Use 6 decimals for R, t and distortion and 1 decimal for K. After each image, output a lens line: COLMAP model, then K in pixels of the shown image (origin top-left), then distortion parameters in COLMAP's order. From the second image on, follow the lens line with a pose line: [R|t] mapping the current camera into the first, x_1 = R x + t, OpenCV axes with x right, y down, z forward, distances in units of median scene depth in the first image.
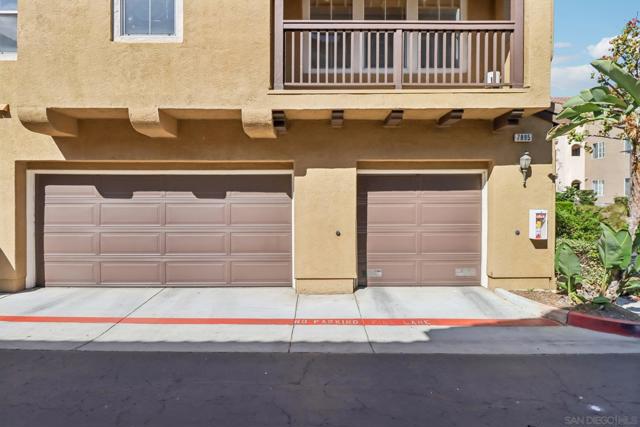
lens RADIAL K [[372.5, 0, 320.0], [0, 372.5, 213.5], [0, 0, 1]] dist [-0.000027, -0.000447]
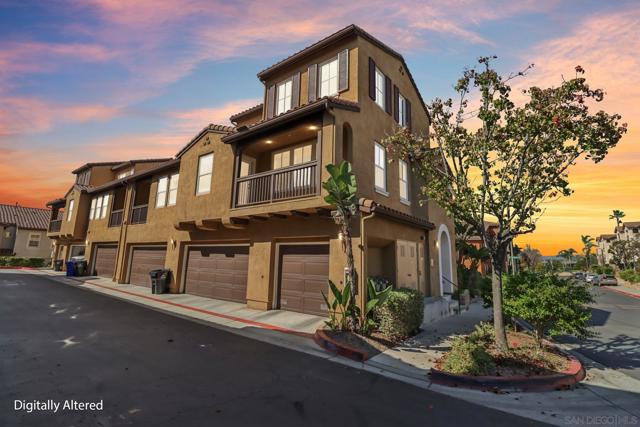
lens RADIAL K [[297.2, 0, 330.5], [0, 297.2, 209.8], [0, 0, 1]] dist [-0.002583, -0.000660]
pose [[0.798754, -0.081142, -0.596161, 1.255636], [-0.042986, 0.980636, -0.191065, -0.006971], [0.600121, 0.178240, 0.779799, -0.034915]]
